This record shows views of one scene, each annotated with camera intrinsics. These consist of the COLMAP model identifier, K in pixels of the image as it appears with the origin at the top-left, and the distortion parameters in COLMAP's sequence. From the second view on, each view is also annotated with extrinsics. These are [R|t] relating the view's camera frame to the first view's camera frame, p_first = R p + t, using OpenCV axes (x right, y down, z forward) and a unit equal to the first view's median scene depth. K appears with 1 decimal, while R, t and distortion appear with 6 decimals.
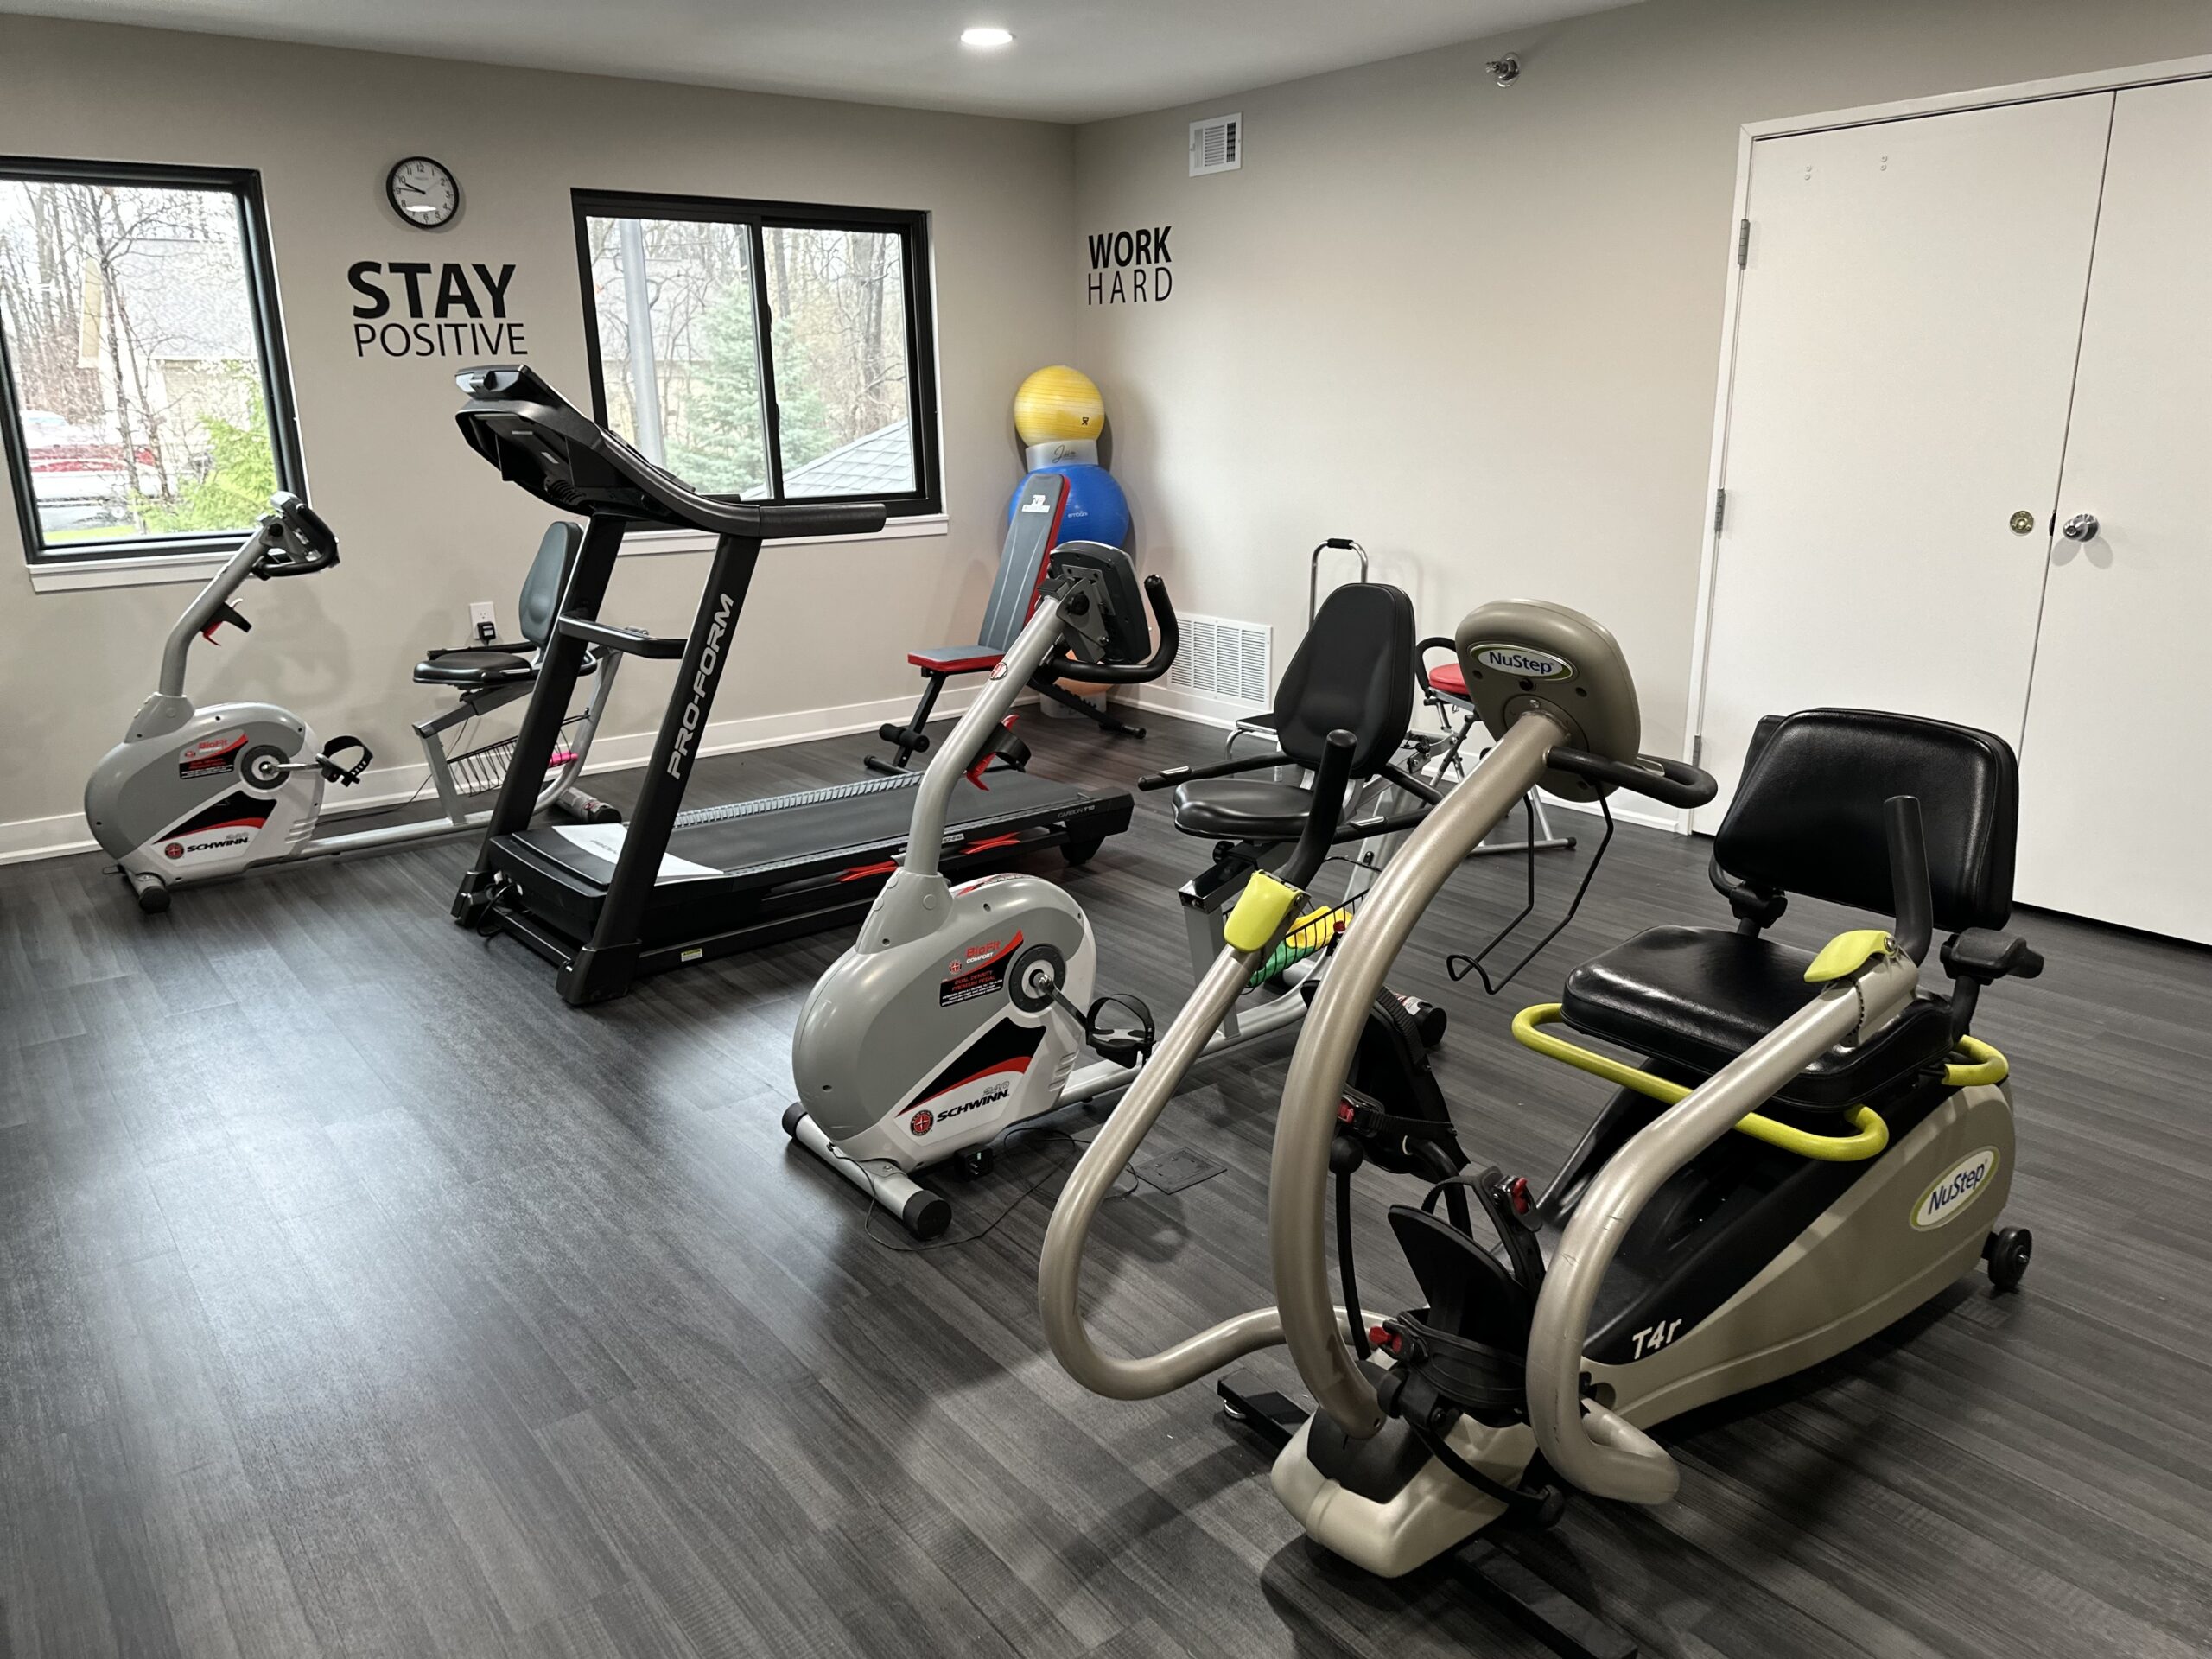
lens RADIAL K [[1576.6, 0, 1103.2], [0, 1576.6, 831.7], [0, 0, 1]] dist [-0.012526, -0.003997]
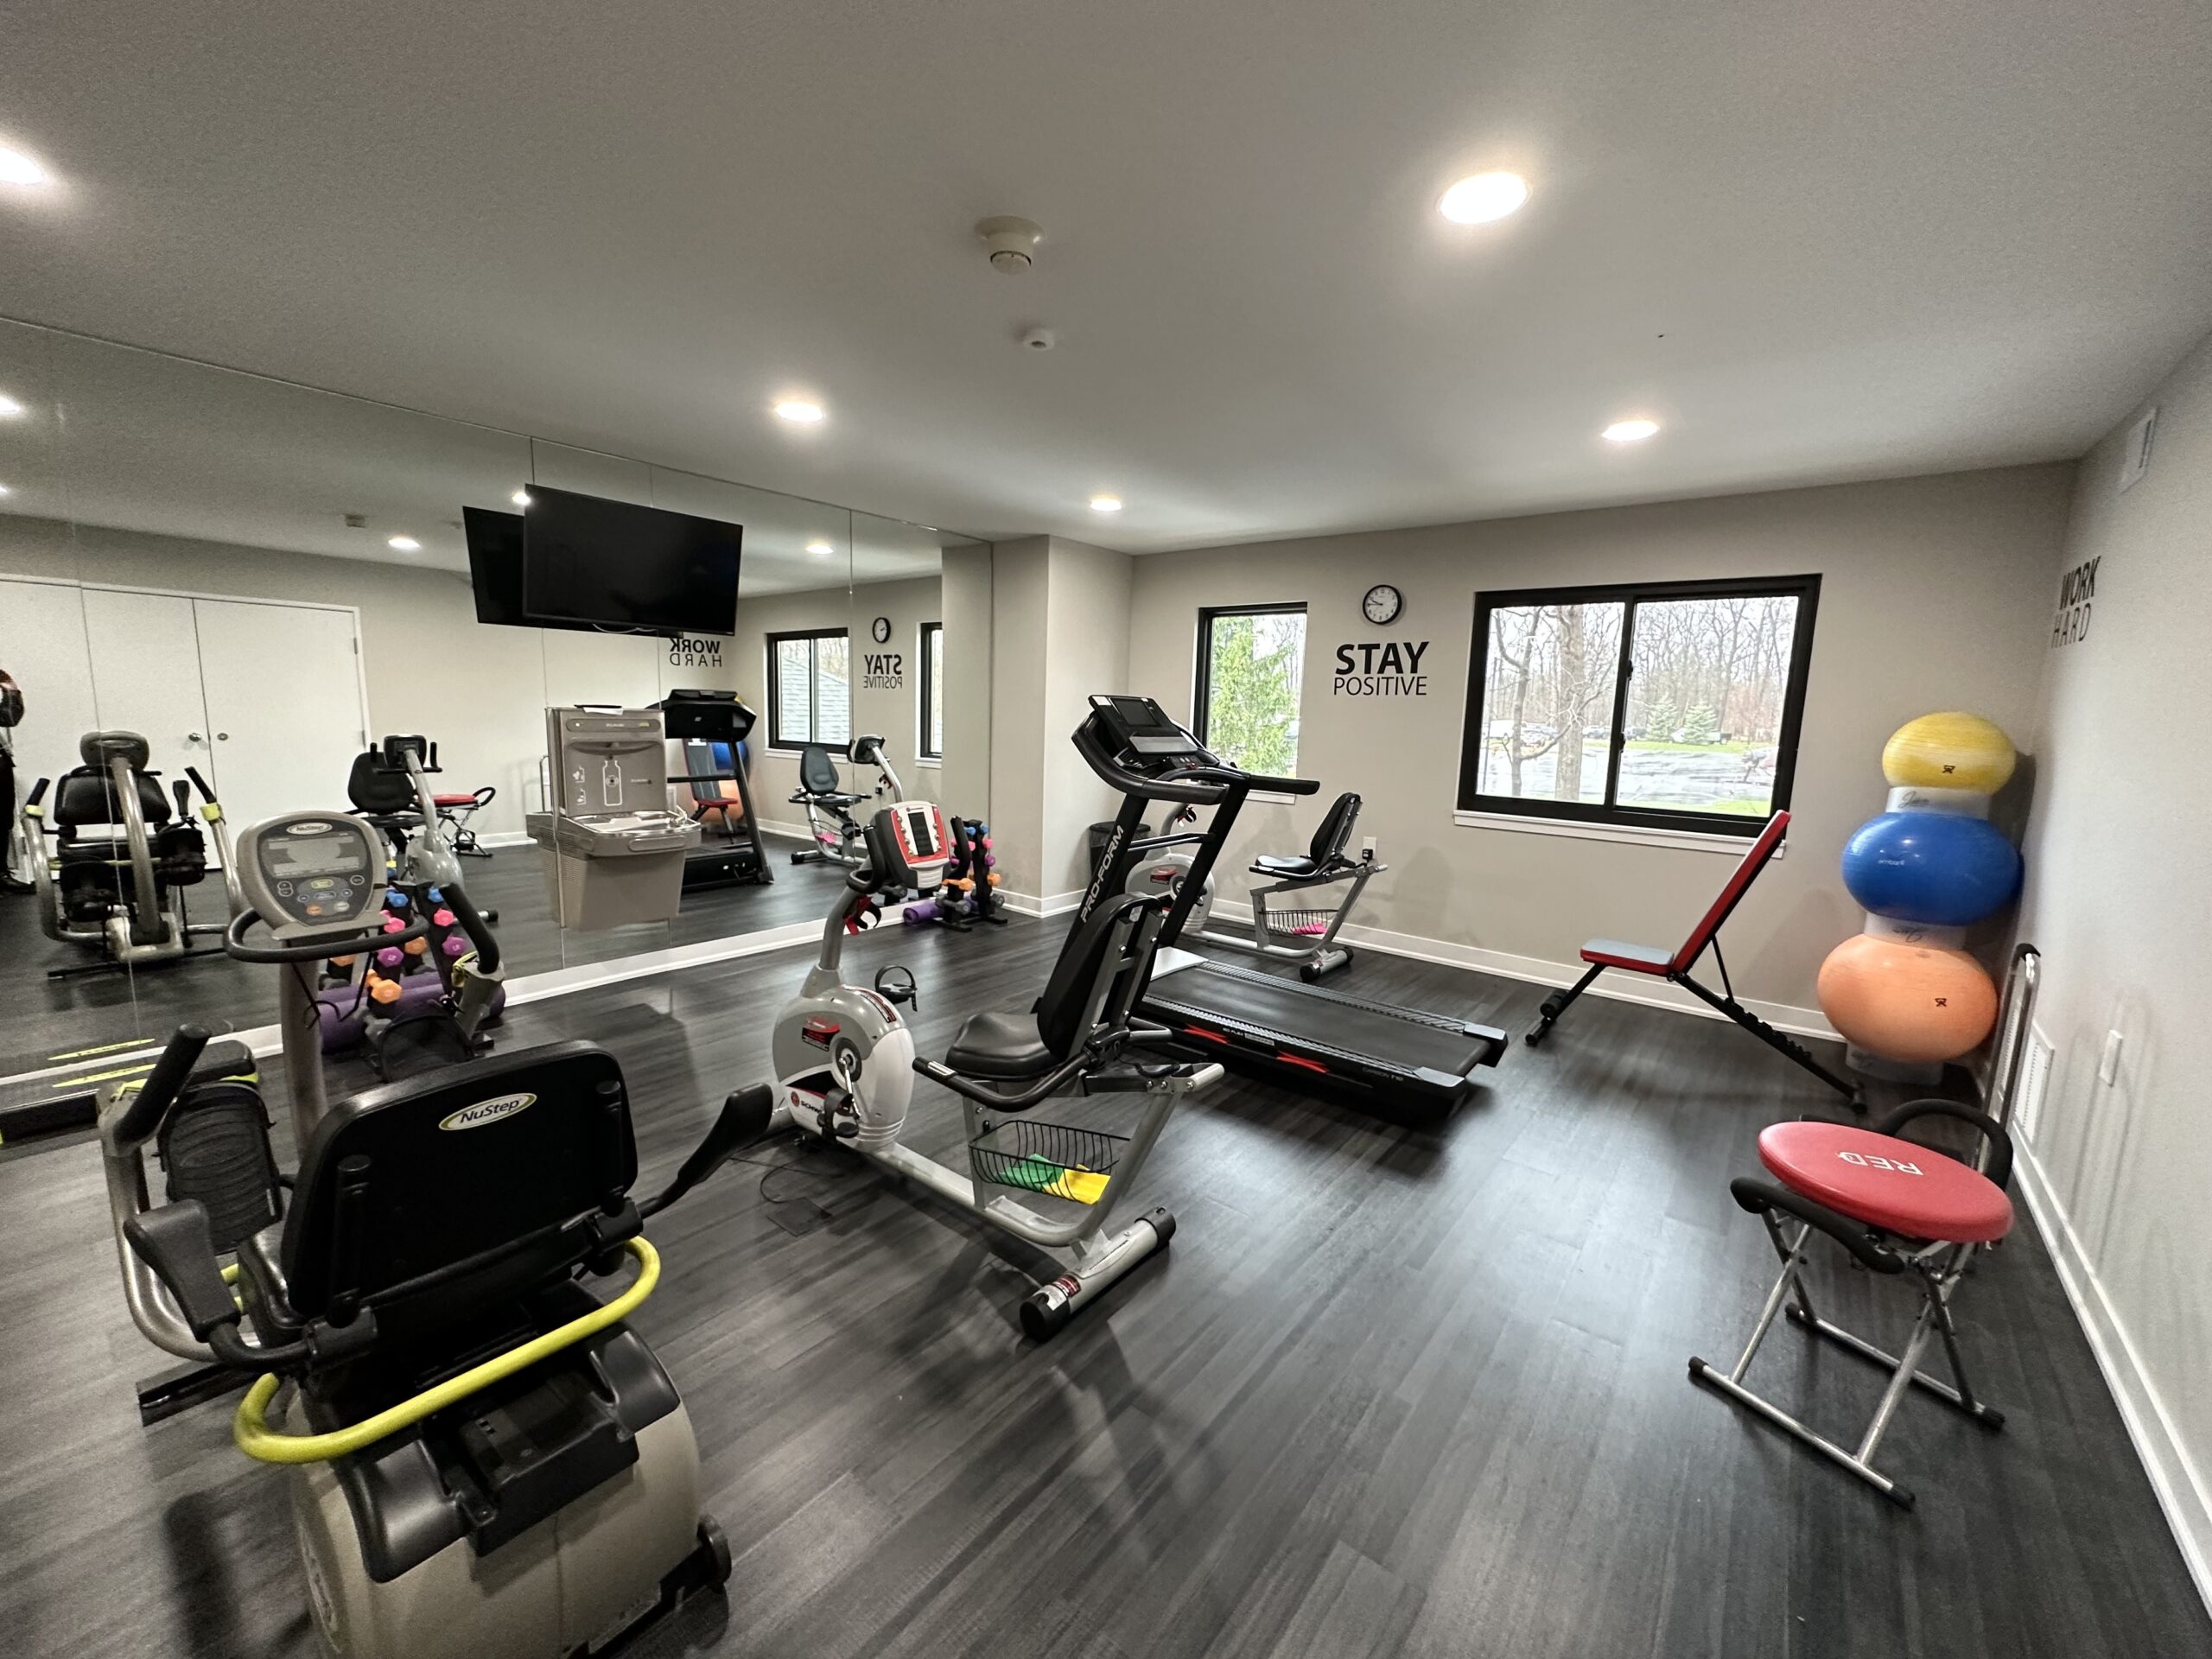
lens RADIAL K [[879.9, 0, 1080.4], [0, 879.9, 773.7], [0, 0, 1]] dist [-0.002739, 0.000017]
pose [[0.213048, 0.095083, -0.972404, 0.468291], [-0.288788, 0.956914, 0.030297, -0.155781], [0.933387, 0.274364, 0.231328, 0.498253]]
